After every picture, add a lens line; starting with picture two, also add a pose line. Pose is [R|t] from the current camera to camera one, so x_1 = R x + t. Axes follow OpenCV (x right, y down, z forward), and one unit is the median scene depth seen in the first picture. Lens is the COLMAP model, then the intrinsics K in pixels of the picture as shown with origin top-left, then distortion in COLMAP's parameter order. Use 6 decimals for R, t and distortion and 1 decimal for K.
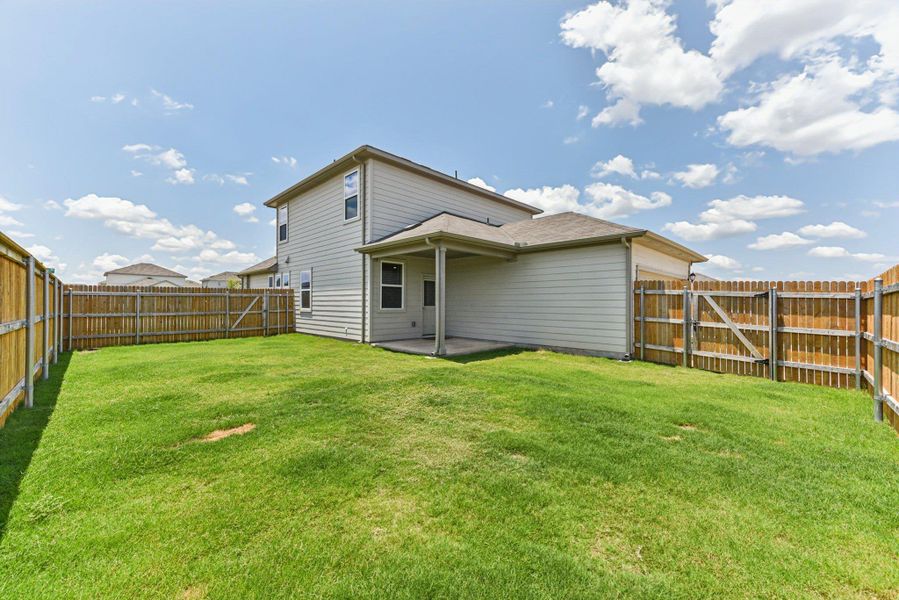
lens RADIAL K [[350.5, 0, 449.8], [0, 350.5, 302.4], [0, 0, 1]] dist [0.016992, -0.000002]
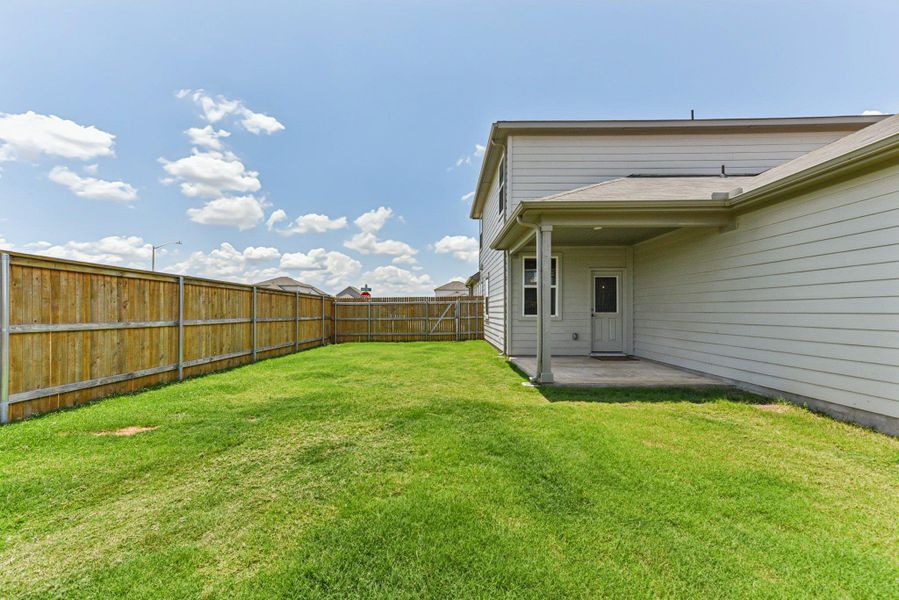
lens RADIAL K [[350.6, 0, 446.4], [0, 350.6, 308.8], [0, 0, 1]] dist [0.018104, 0.000035]
pose [[0.701334, -0.008169, -0.712786, 0.428178], [0.005555, 0.999967, -0.005995, 0.009796], [0.712811, 0.000244, 0.701356, 0.496526]]
